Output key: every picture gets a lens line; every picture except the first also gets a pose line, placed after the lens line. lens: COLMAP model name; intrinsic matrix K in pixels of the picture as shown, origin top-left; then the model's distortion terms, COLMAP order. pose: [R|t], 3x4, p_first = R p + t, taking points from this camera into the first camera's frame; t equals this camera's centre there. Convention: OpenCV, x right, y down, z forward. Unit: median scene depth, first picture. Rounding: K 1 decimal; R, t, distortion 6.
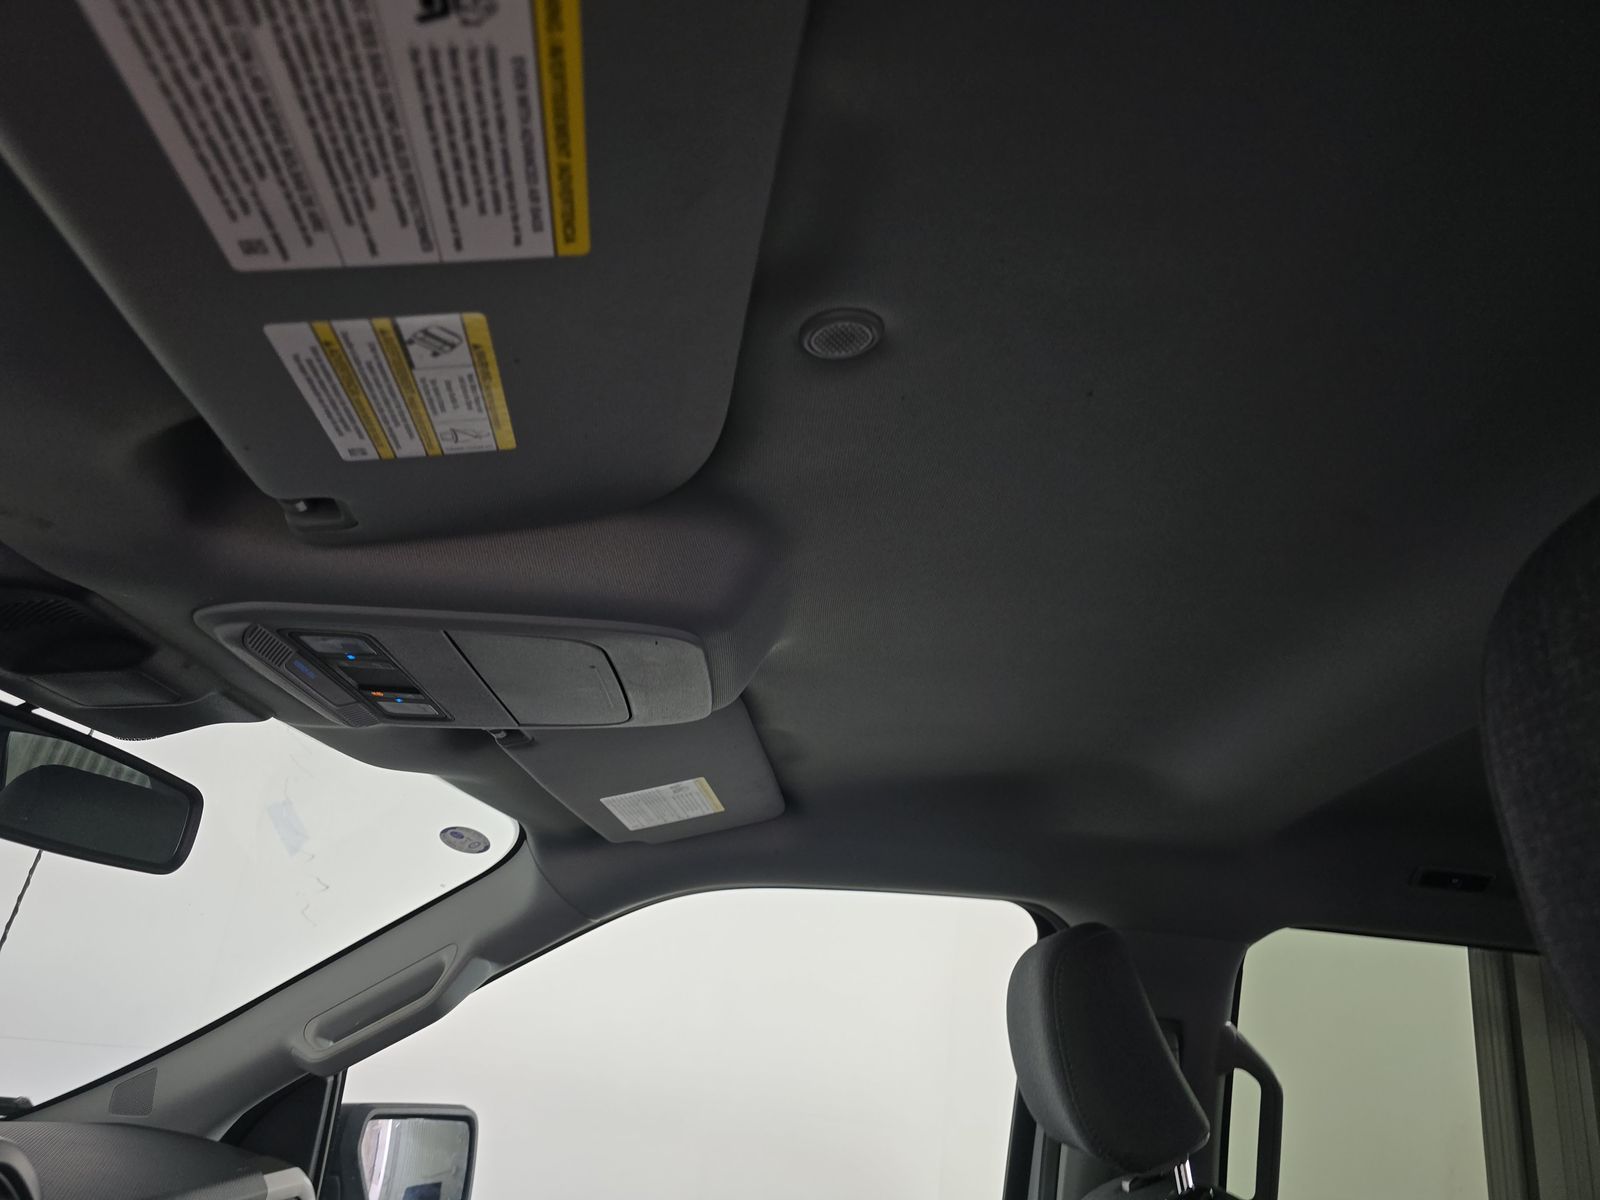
lens RADIAL K [[1079.1, 0, 782.6], [0, 1079.1, 619.5], [0, 0, 1]] dist [0.059985, -0.062702]
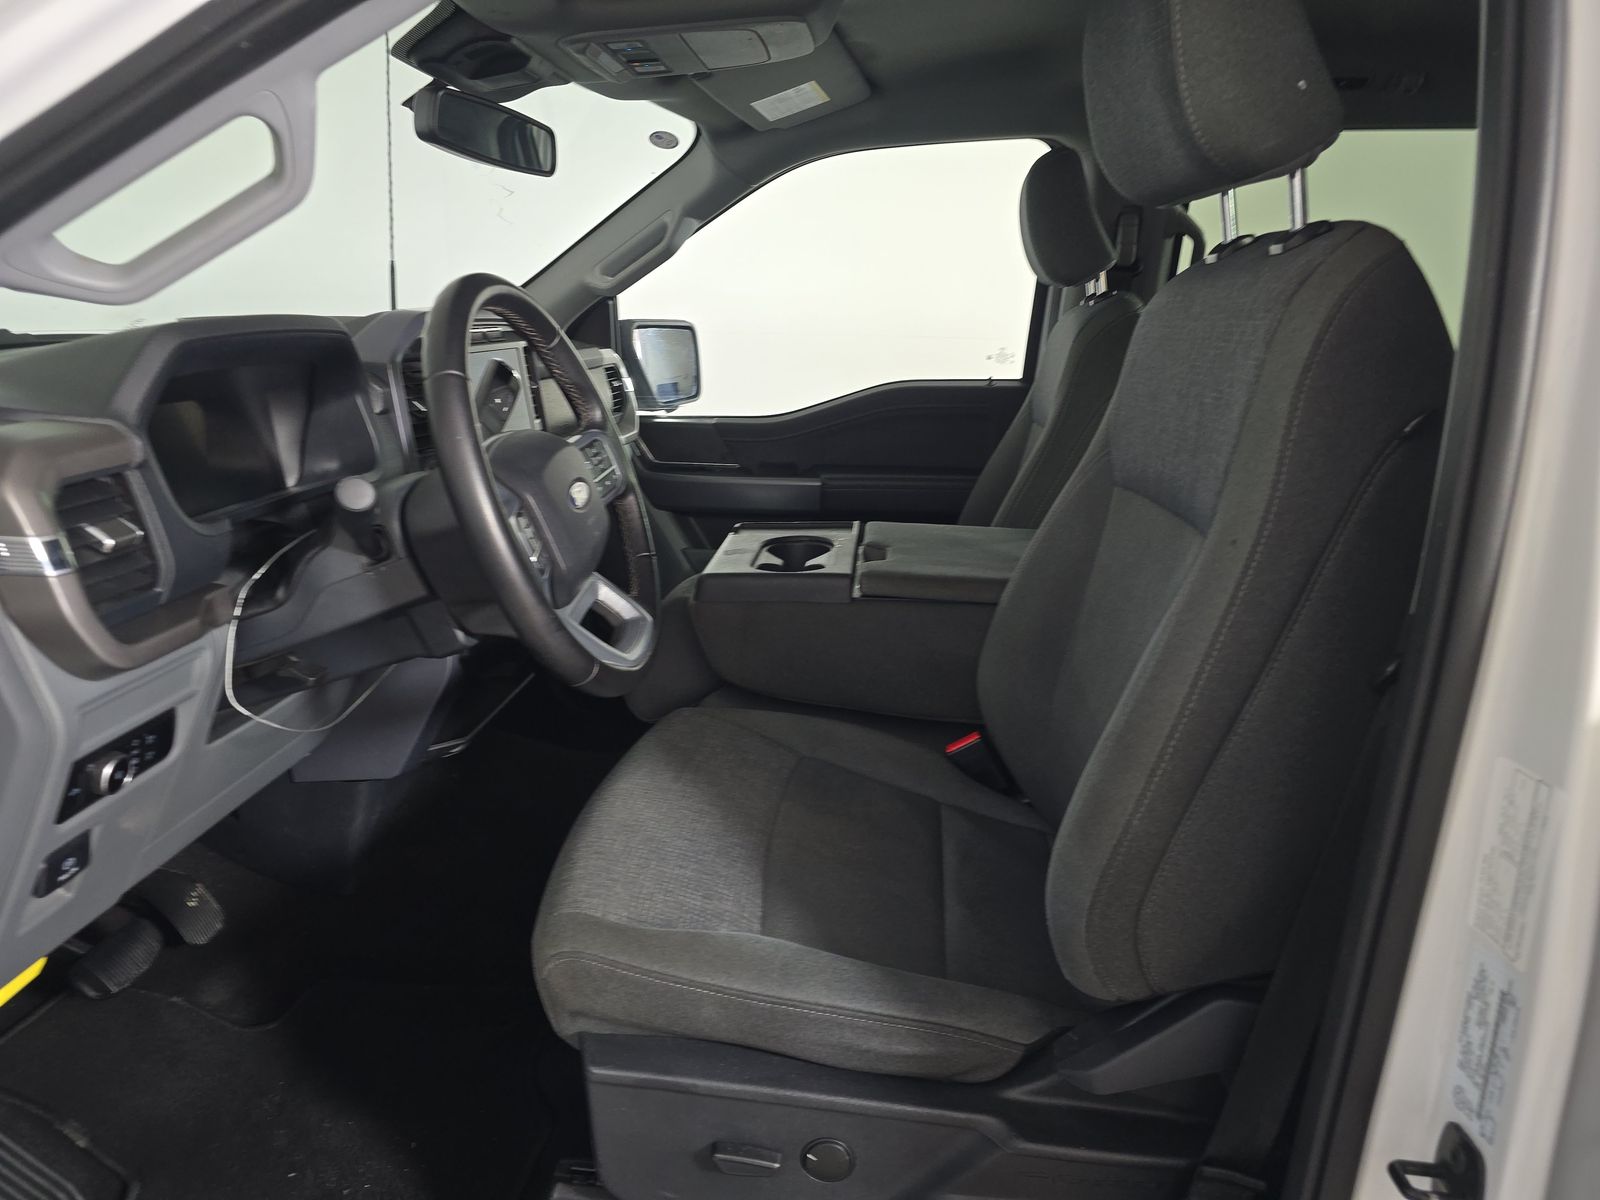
lens RADIAL K [[1079.1, 0, 782.6], [0, 1079.1, 619.5], [0, 0, 1]] dist [0.059985, -0.062702]
pose [[0.988407, -0.058453, -0.140123, 0.050737], [0.130983, 0.795003, 0.592295, -0.152351], [0.076777, -0.603783, 0.793443, -0.635063]]
